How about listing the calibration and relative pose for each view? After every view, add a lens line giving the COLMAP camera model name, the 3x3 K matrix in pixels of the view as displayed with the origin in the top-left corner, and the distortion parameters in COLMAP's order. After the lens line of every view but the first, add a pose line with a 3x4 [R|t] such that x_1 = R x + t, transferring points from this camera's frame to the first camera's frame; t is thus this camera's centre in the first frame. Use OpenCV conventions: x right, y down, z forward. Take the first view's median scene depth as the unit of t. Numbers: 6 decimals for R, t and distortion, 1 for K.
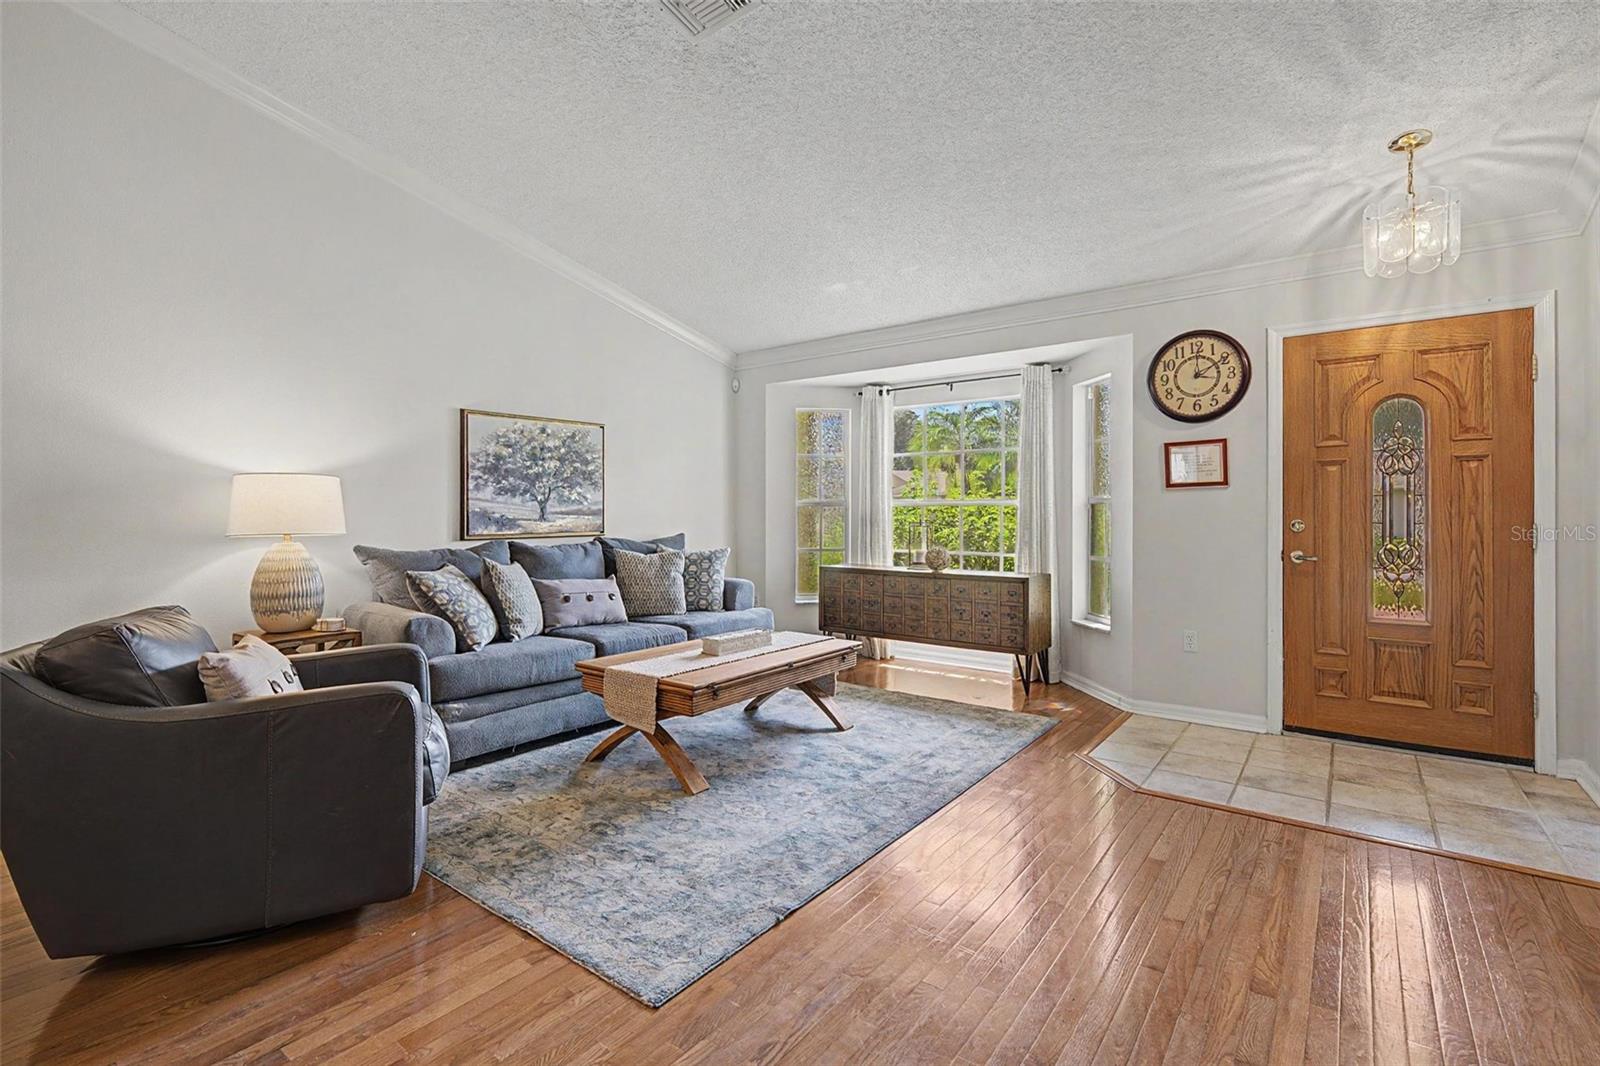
lens RADIAL K [[733.2, 0, 796.0], [0, 733.2, 511.6], [0, 0, 1]] dist [0.001174, -0.000066]
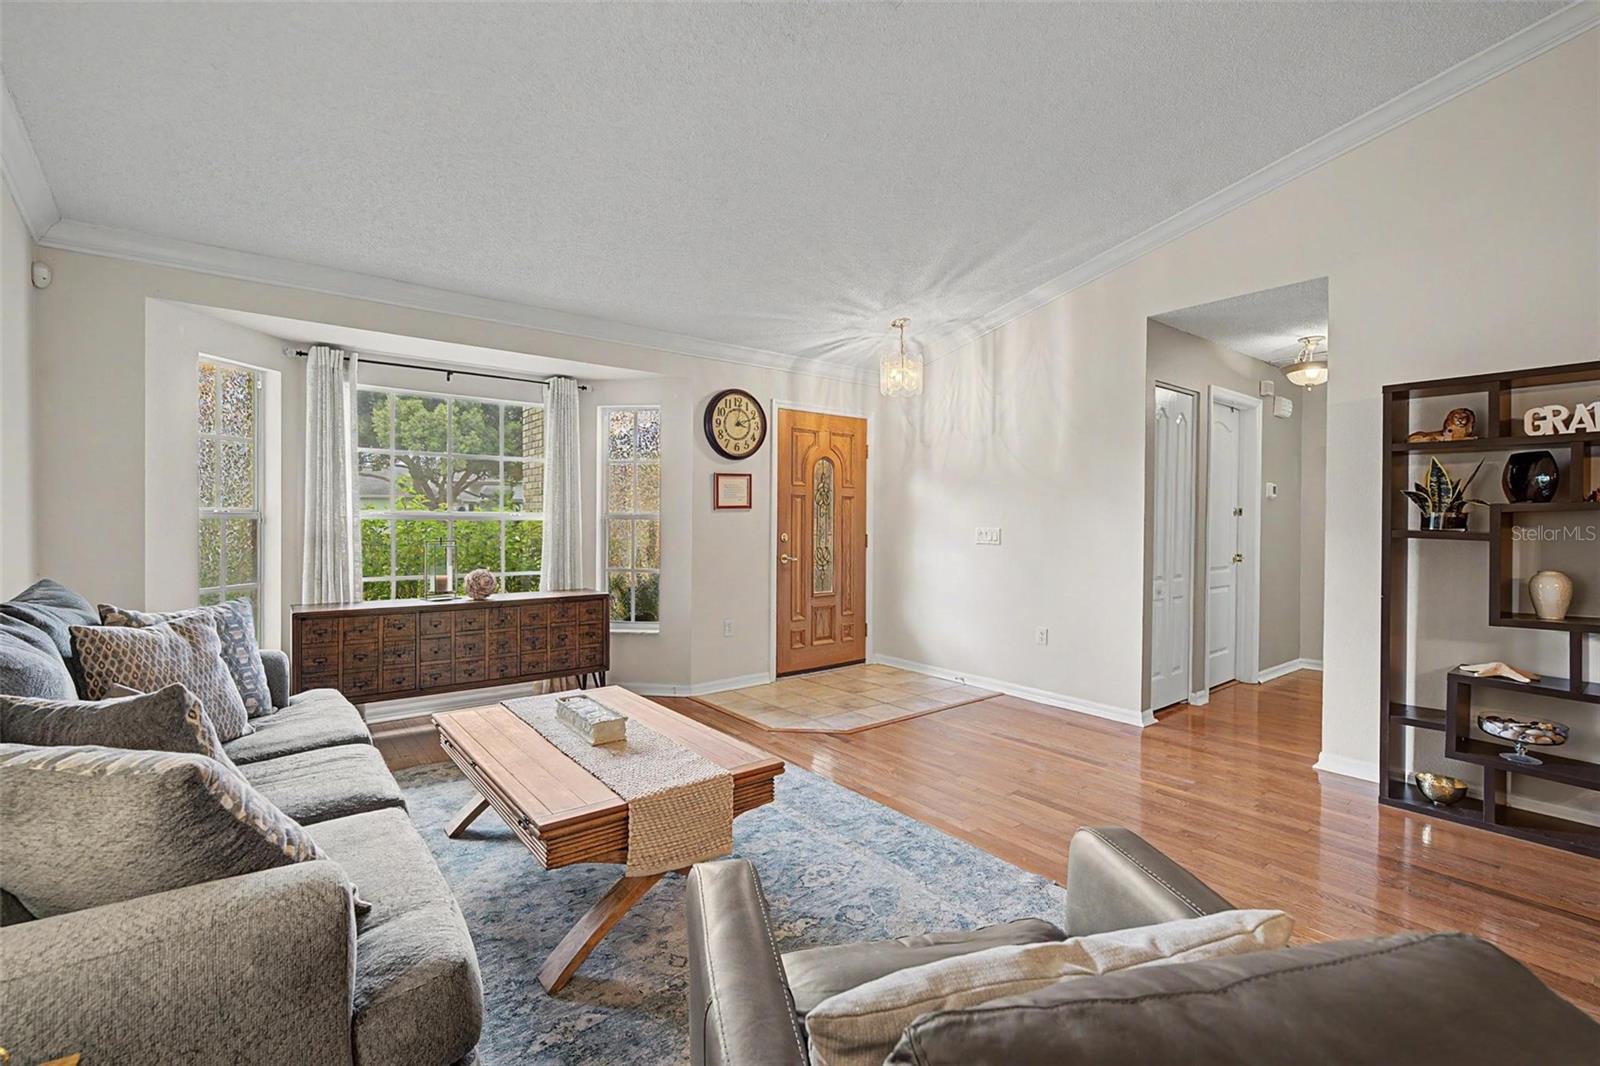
lens RADIAL K [[698.2, 0, 793.7], [0, 698.2, 523.2], [0, 0, 1]] dist [0.001760, 0.000170]
pose [[0.250178, -0.001820, 0.968198, -0.623410], [-0.006790, 0.999970, 0.003634, -0.013310], [-0.968176, -0.007483, 0.250158, 0.580569]]
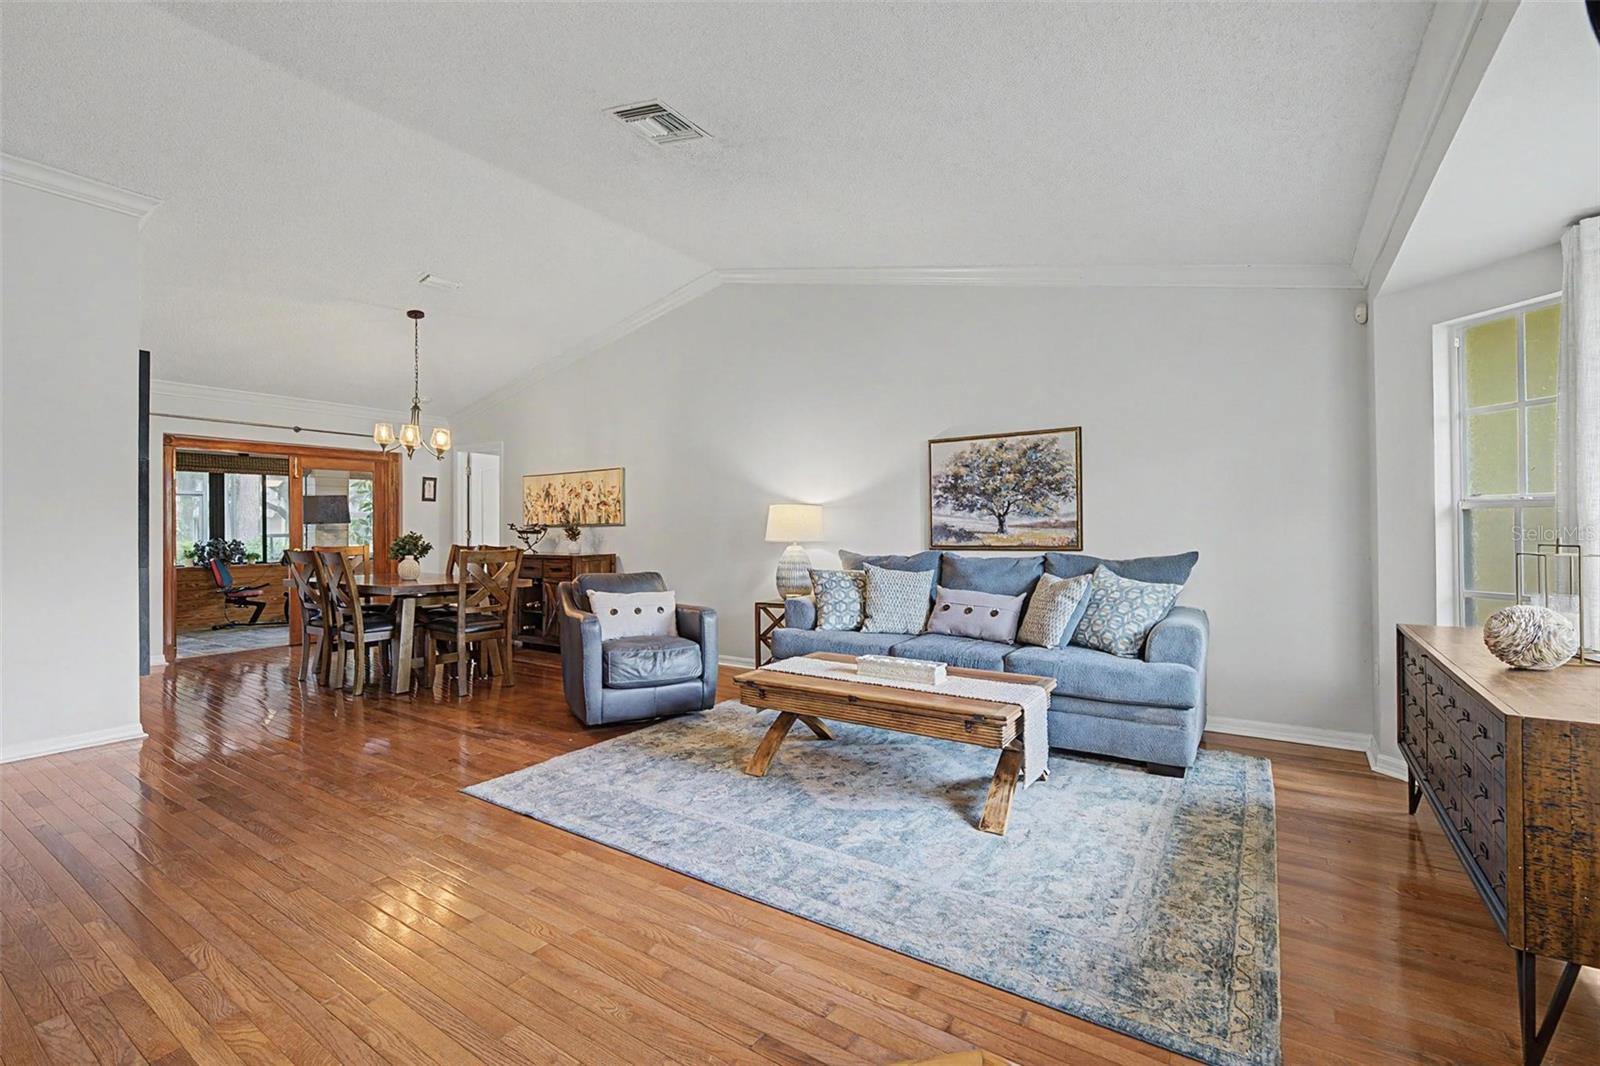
lens RADIAL K [[698.2, 0, 793.7], [0, 698.2, 523.2], [0, 0, 1]] dist [0.001760, 0.000170]
pose [[0.057941, -0.007339, -0.998293, 0.705677], [0.010154, 0.999926, -0.006761, 0.001714], [0.998268, -0.009745, 0.058011, 0.746377]]
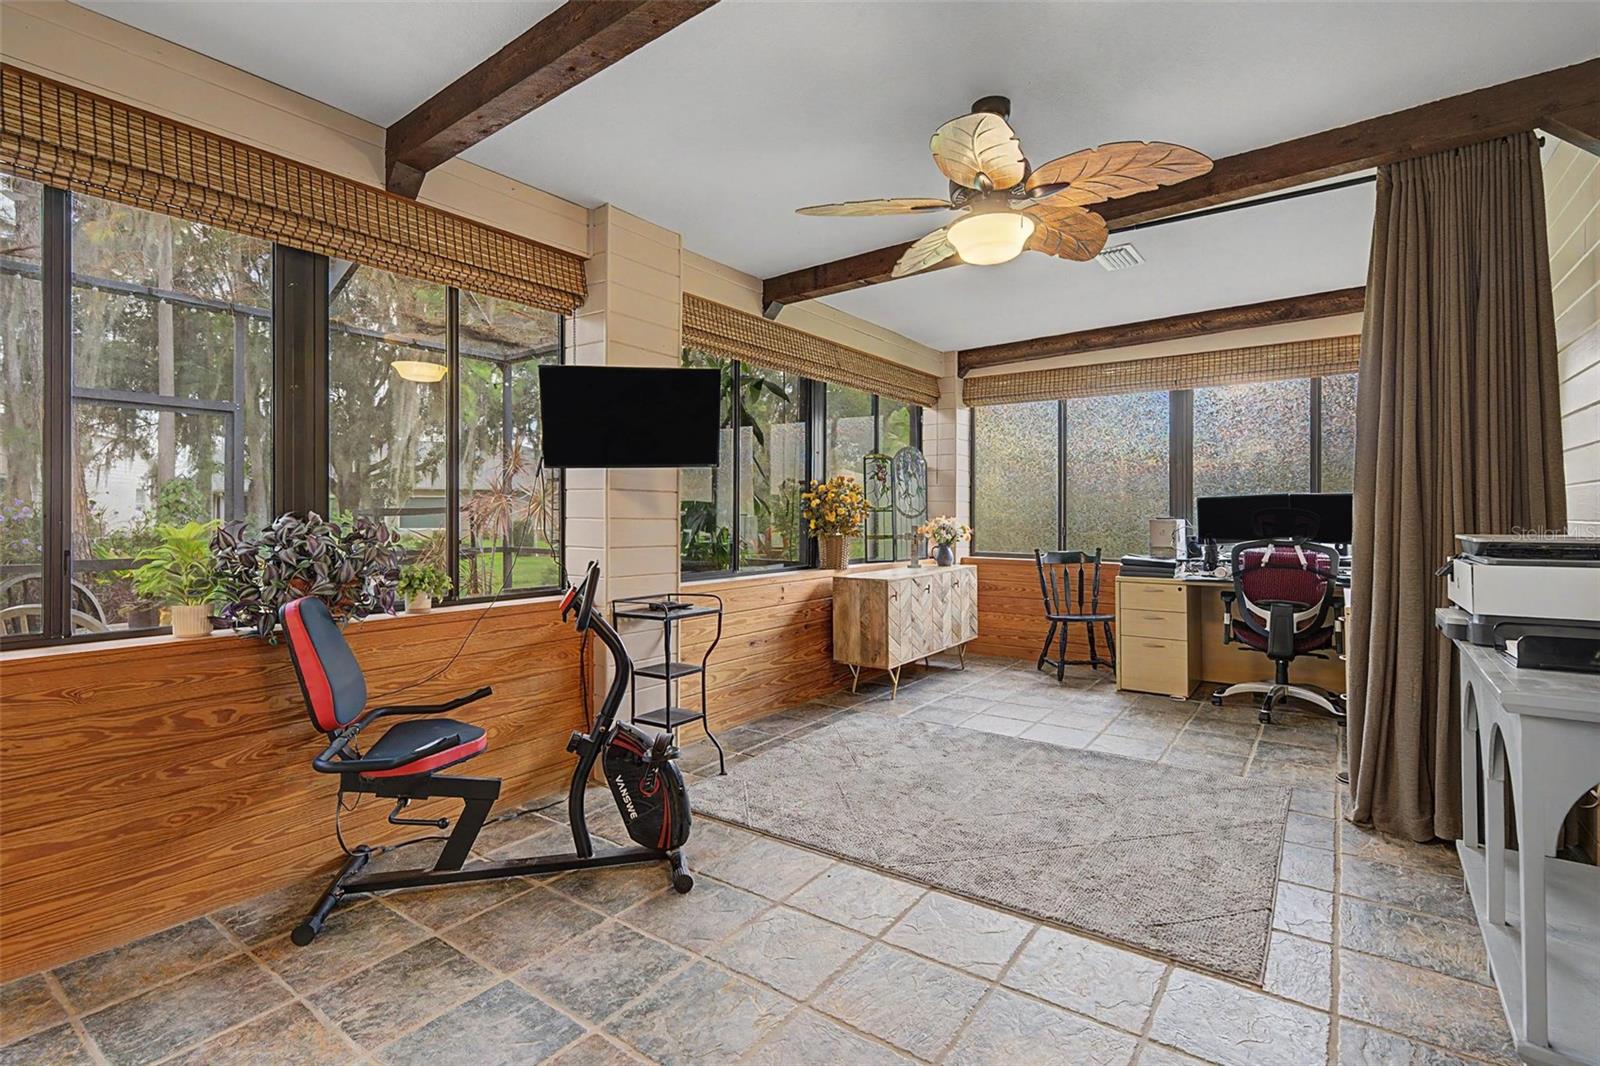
lens RADIAL K [[740.2, 0, 798.7], [0, 740.2, 510.1], [0, 0, 1]] dist [0.001282, 0.000353]
pose [[0.021295, -0.001766, -0.999772, -1.115466], [0.005458, 0.999984, -0.001650, 0.016683], [0.999758, -0.005422, 0.021304, -0.644388]]
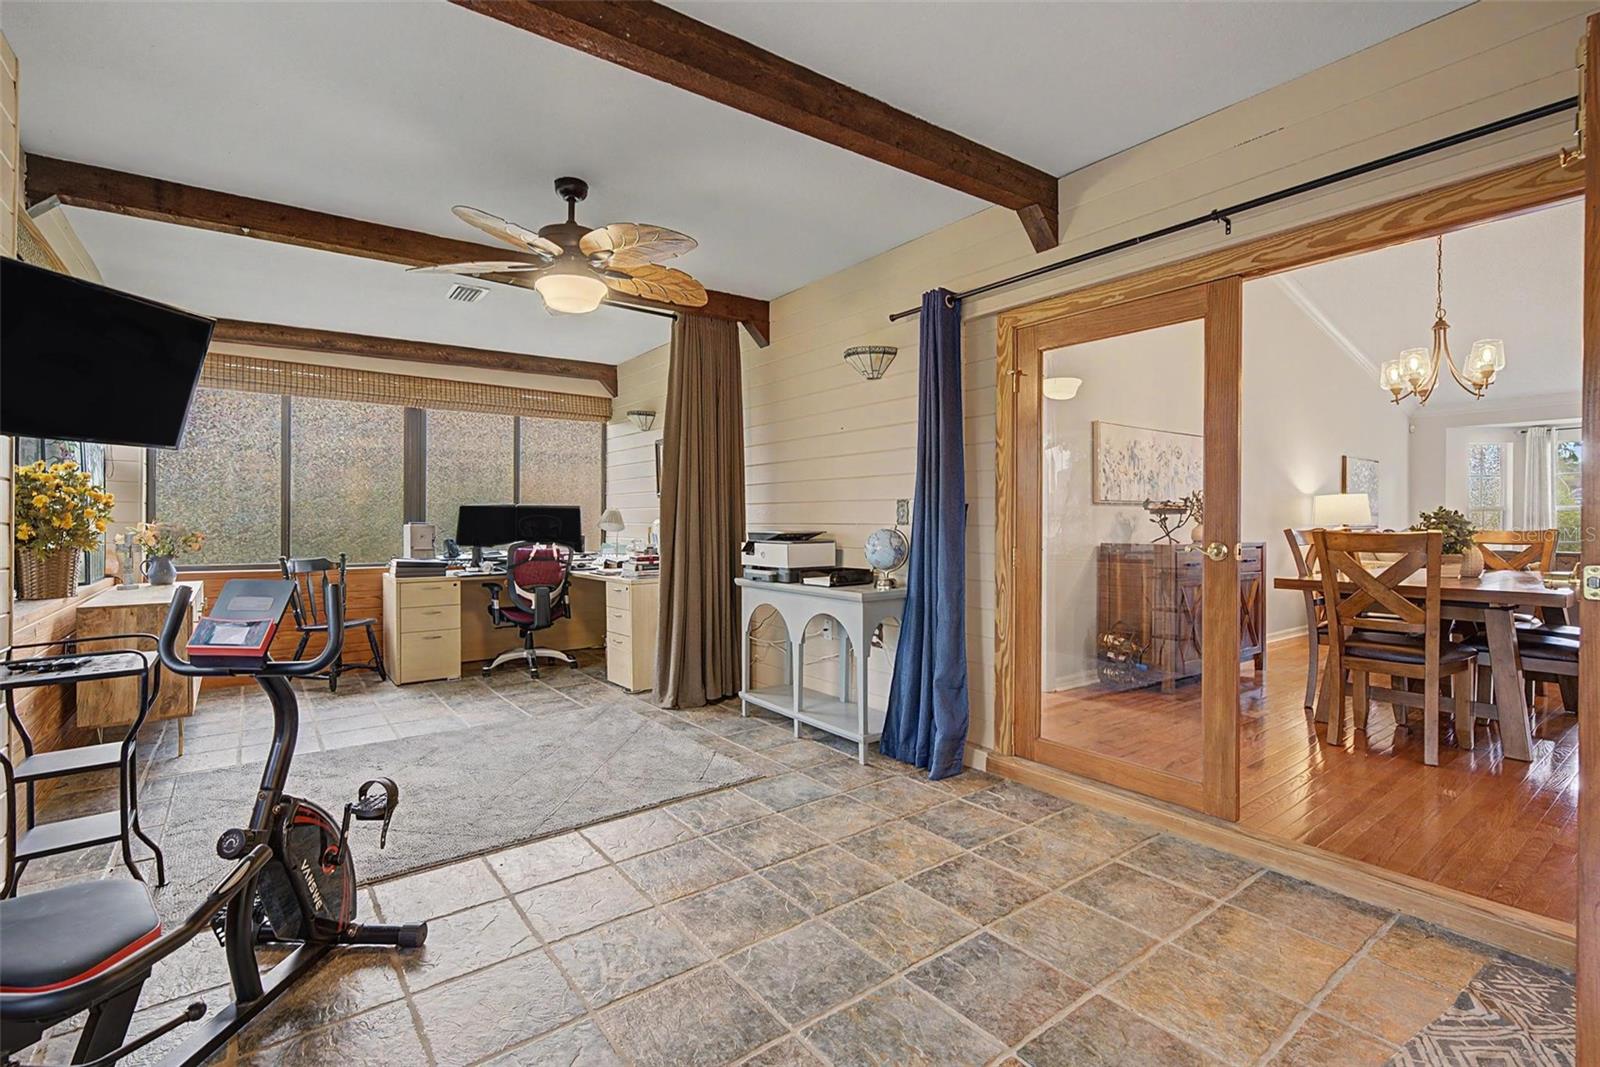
lens RADIAL K [[724.7, 0, 800.0], [0, 724.7, 533.5], [0, 0, 1]] dist [0.001881, 0.000357]
pose [[0.962500, 0.009580, -0.271113, -1.305856], [-0.003604, 0.999740, 0.022533, 0.016979], [0.271258, -0.020711, 0.962284, -1.119753]]
